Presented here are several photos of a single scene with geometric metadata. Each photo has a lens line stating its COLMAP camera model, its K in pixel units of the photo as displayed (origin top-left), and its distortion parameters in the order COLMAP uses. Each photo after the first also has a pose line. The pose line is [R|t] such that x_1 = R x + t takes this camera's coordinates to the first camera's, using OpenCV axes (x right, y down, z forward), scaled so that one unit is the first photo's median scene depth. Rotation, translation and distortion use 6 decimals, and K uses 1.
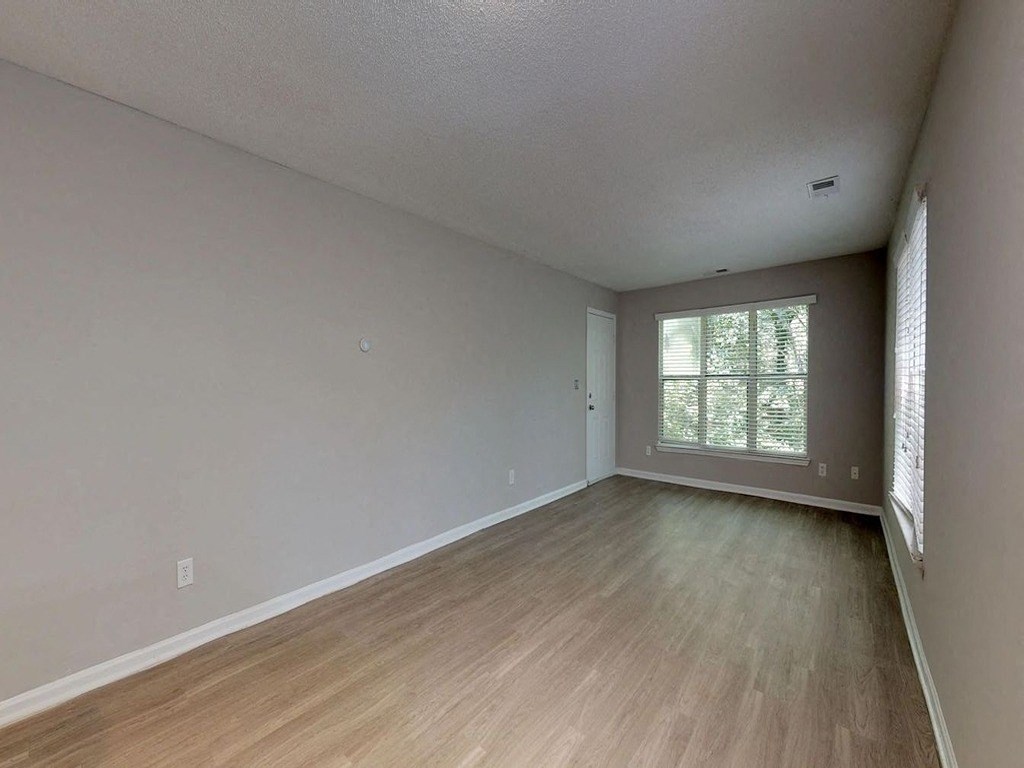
lens RADIAL K [[394.5, 0, 514.8], [0, 394.5, 383.4], [0, 0, 1]] dist [0.002197, 0.000205]
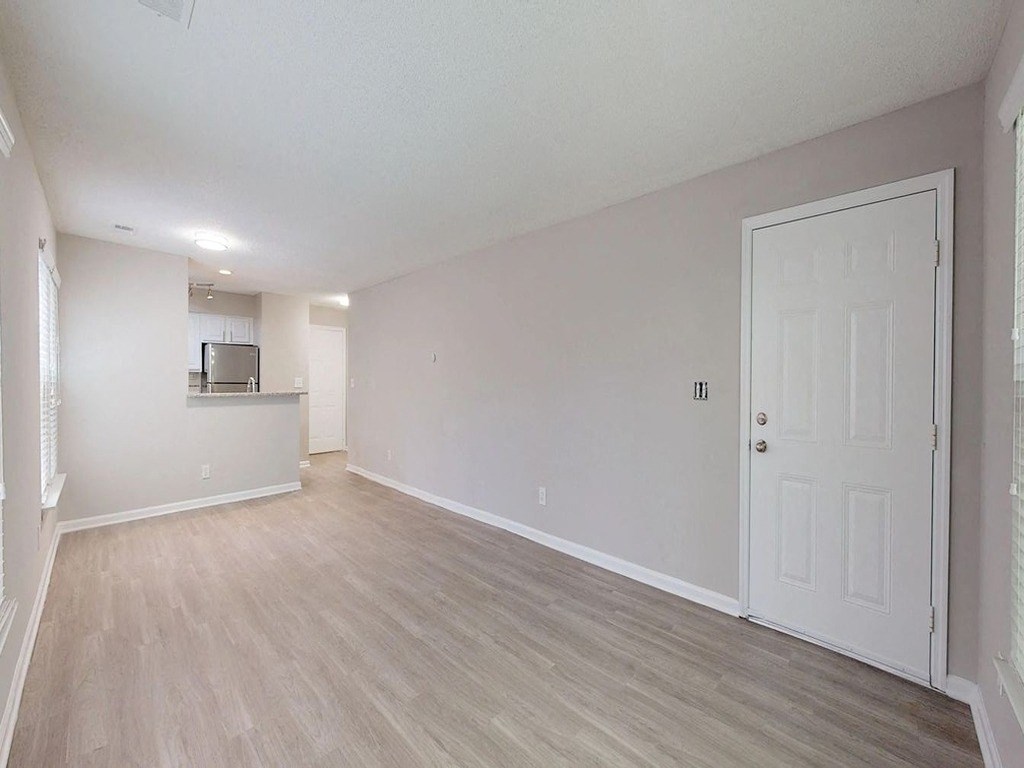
lens RADIAL K [[394.5, 0, 514.8], [0, 394.5, 381.8], [0, 0, 1]] dist [0.002197, 0.000205]
pose [[-0.064714, 0.007765, -0.997874, 1.060627], [-0.006709, 0.999944, 0.008216, -0.018119], [0.997881, 0.007227, -0.064658, 1.255941]]
